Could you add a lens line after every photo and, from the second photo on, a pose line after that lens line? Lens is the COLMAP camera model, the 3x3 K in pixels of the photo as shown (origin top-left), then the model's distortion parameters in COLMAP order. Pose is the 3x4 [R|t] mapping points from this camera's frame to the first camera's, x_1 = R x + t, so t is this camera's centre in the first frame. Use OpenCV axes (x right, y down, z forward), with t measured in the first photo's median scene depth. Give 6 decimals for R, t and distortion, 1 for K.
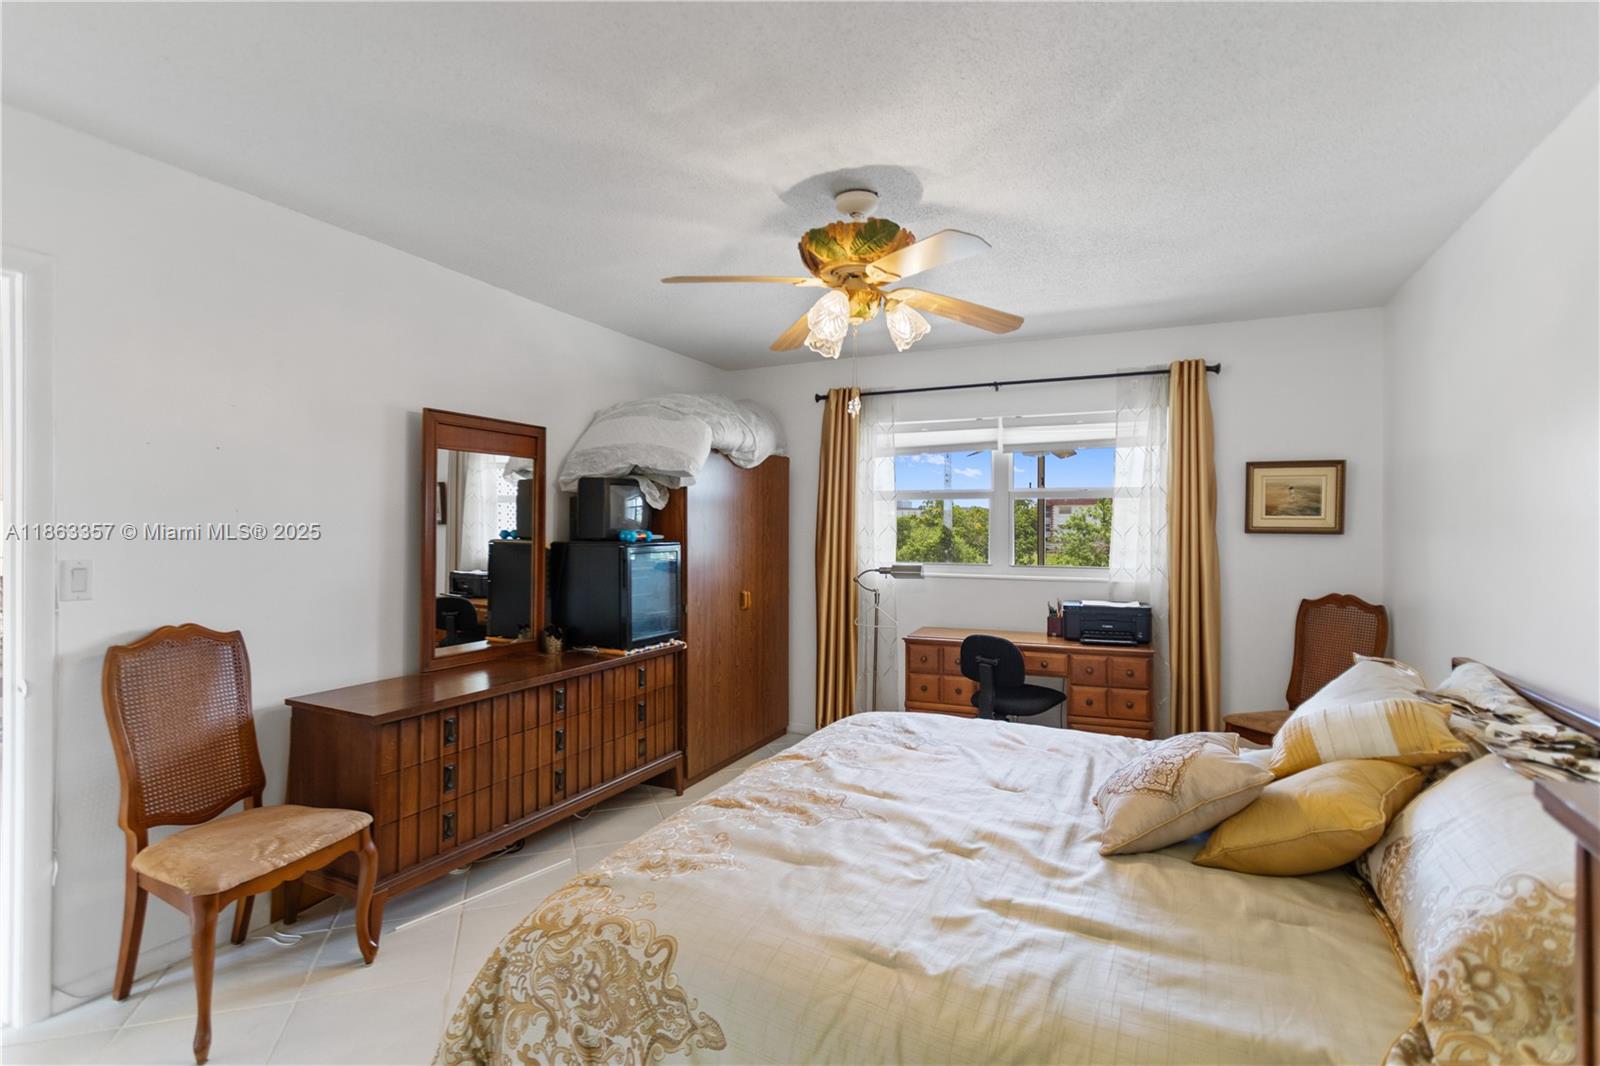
lens RADIAL K [[800.9, 0, 791.7], [0, 800.9, 523.3], [0, 0, 1]] dist [0.001339, 0.002172]
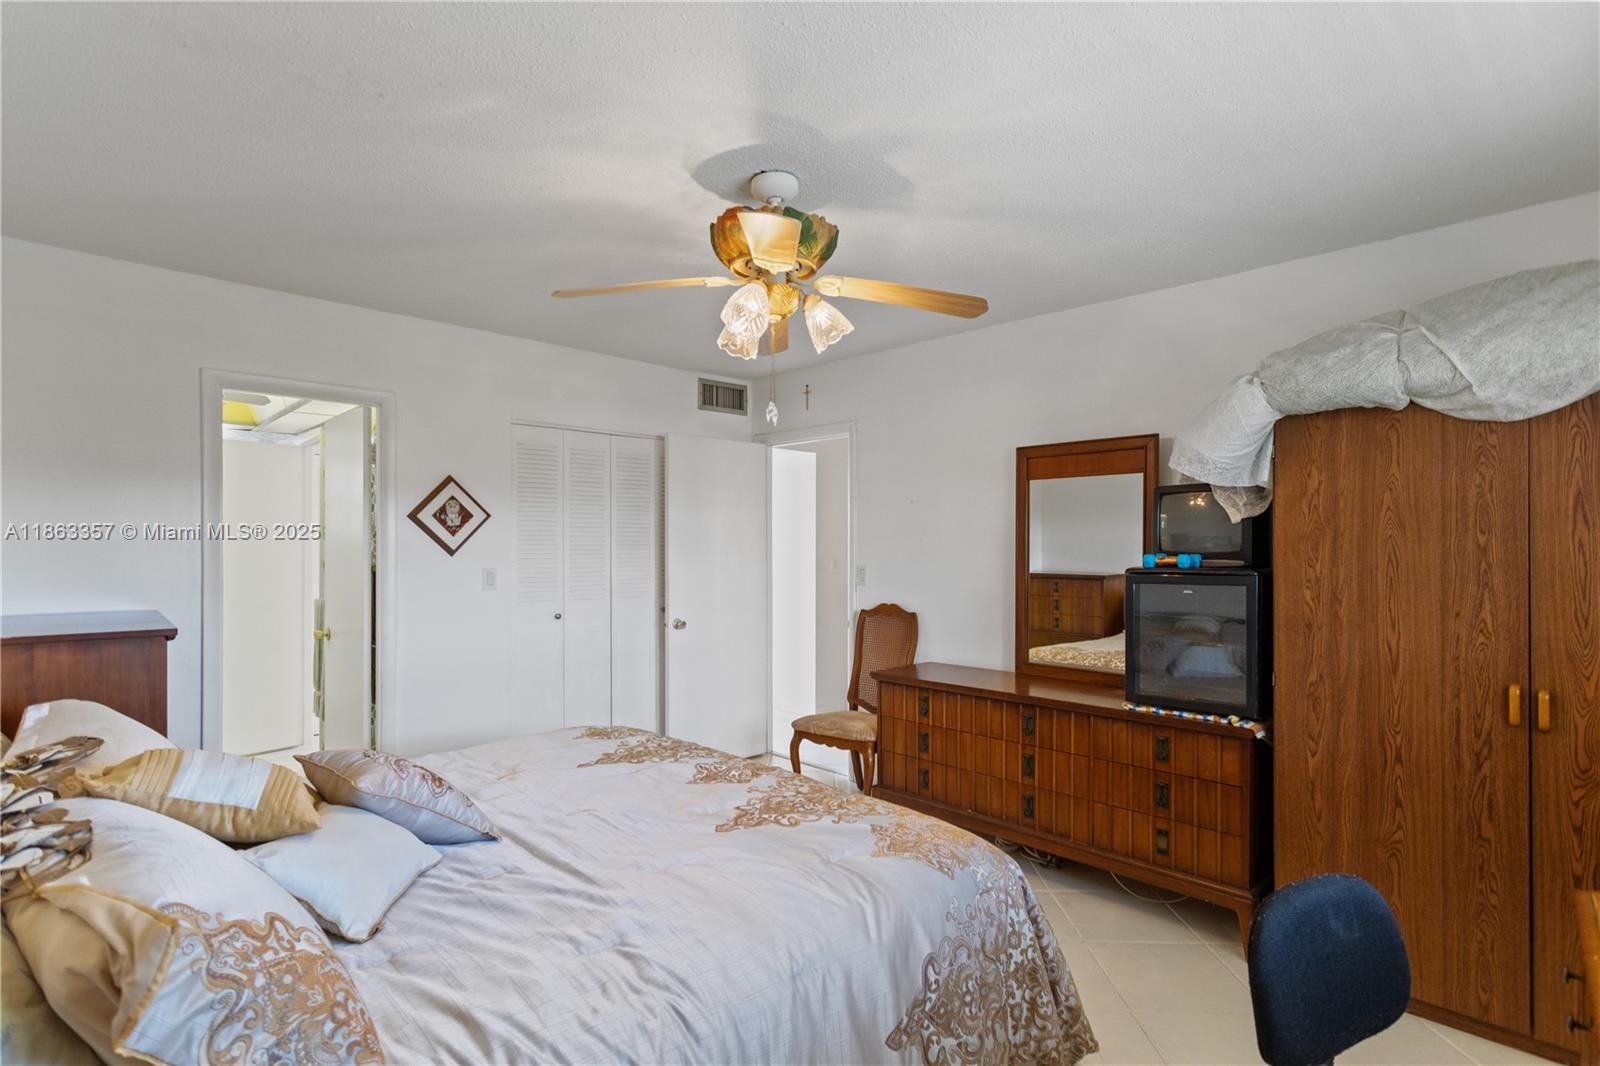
lens RADIAL K [[800.9, 0, 807.0], [0, 800.9, 537.4], [0, 0, 1]] dist [0.001339, 0.002172]
pose [[-0.365125, -0.013762, -0.930857, 0.645485], [0.008088, 0.999806, -0.017954, 0.005165], [0.930923, -0.014084, -0.364943, 0.979326]]
